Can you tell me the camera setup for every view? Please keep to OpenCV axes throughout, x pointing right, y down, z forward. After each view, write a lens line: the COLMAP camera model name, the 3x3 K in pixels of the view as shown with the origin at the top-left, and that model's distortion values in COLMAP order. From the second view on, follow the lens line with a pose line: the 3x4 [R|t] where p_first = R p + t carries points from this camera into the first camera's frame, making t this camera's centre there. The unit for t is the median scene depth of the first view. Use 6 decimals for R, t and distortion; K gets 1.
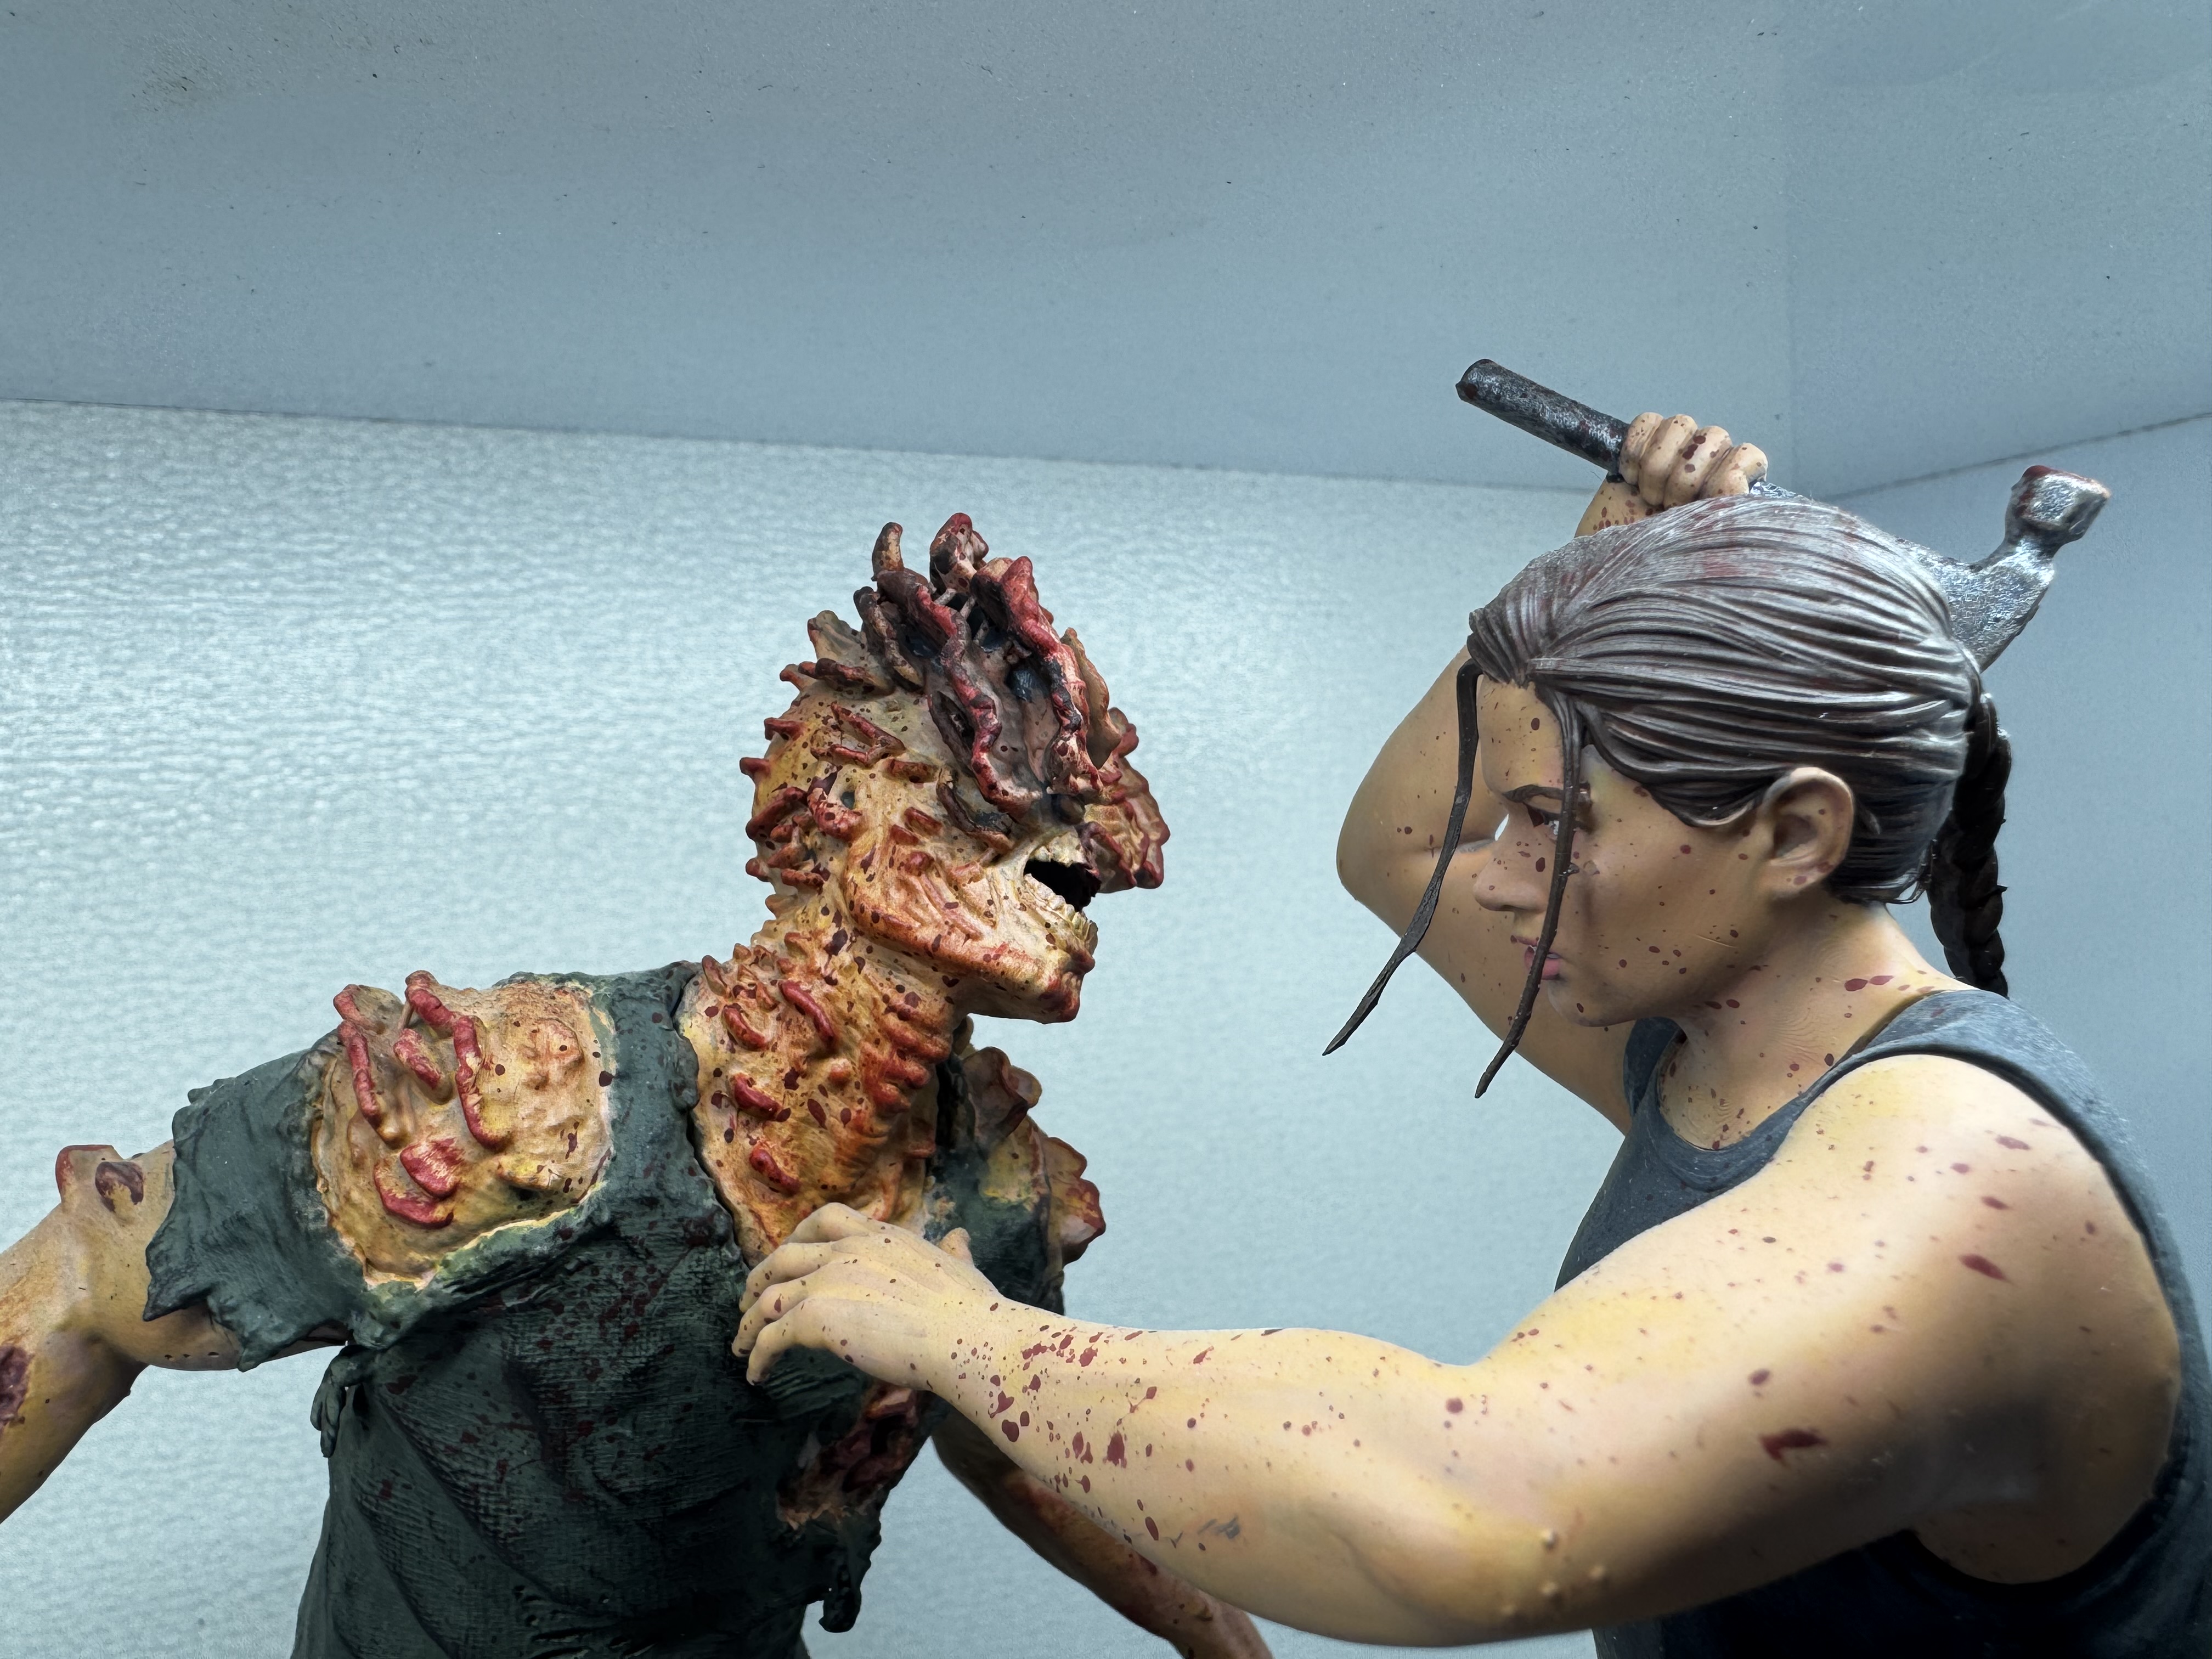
lens RADIAL K [[1605.7, 0, 1008.6], [0, 1605.7, 826.9], [0, 0, 1]] dist [-0.005819, 0.000623]
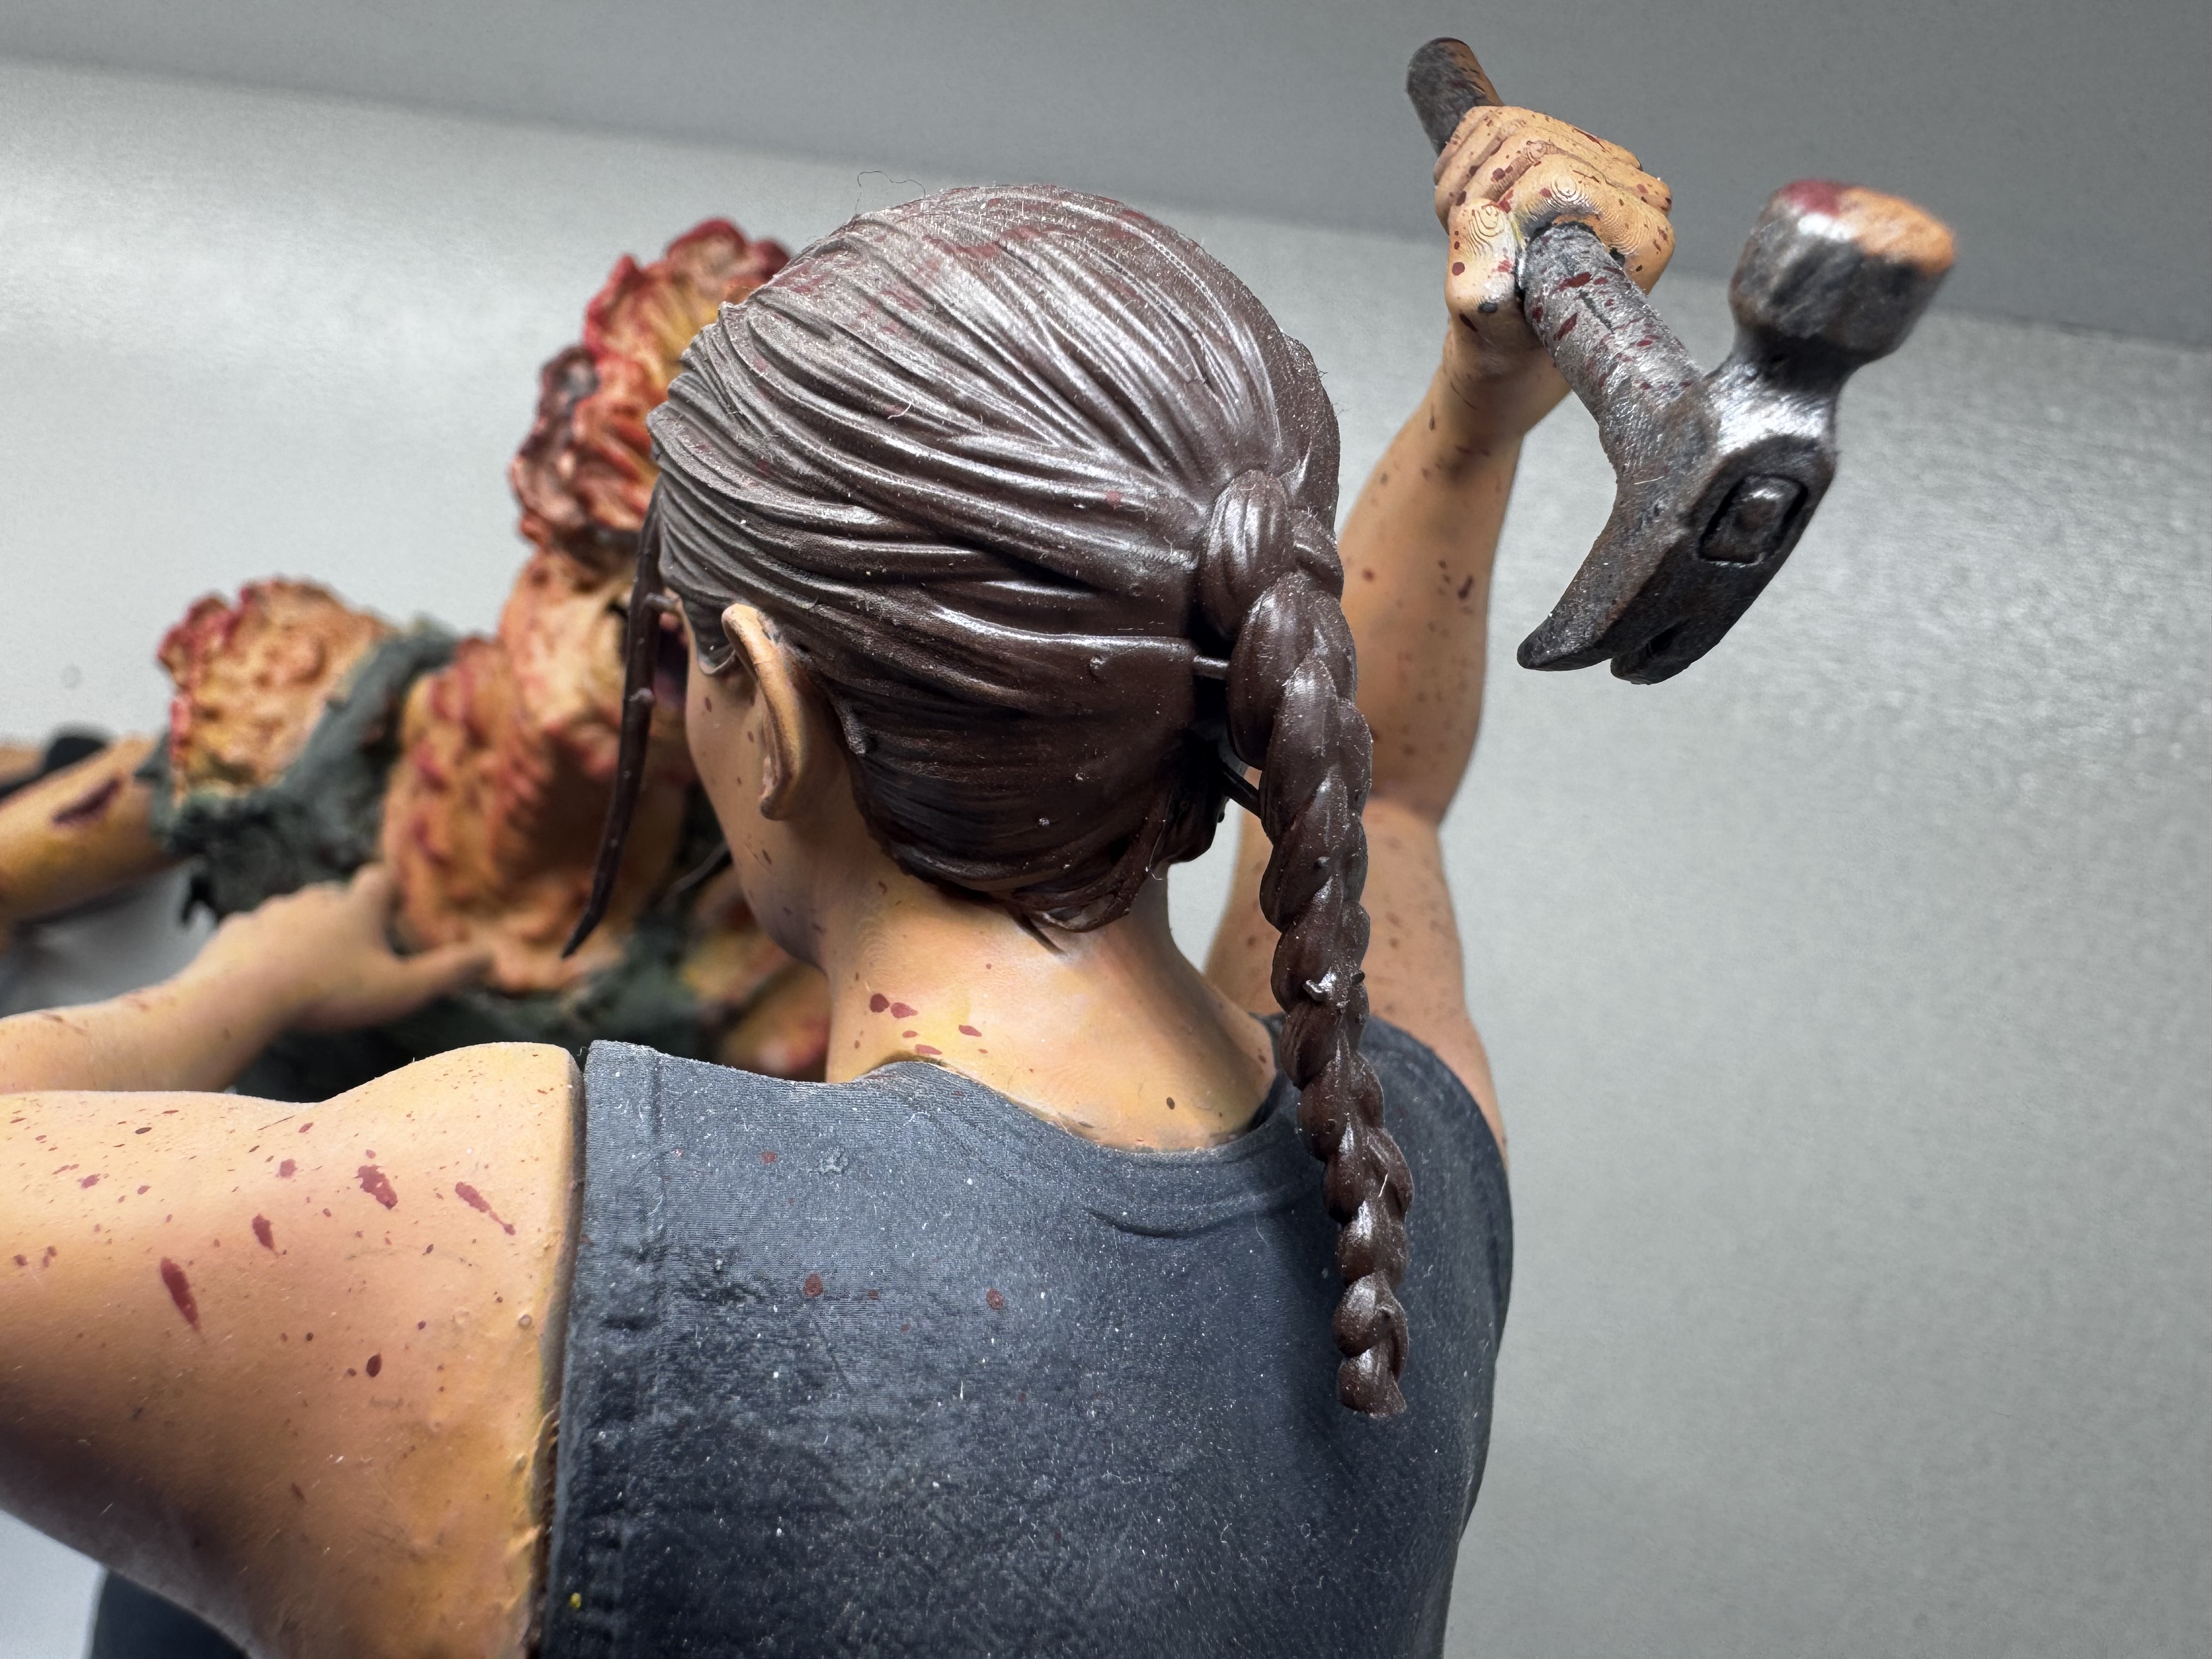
lens RADIAL K [[1639.3, 0, 1011.7], [0, 1639.3, 828.6], [0, 0, 1]] dist [-0.008315, -0.002490]
pose [[0.662180, 0.300733, -0.686351, 0.458872], [-0.252262, 0.951937, 0.173725, -0.040396], [0.705608, 0.058103, 0.706217, 0.278781]]
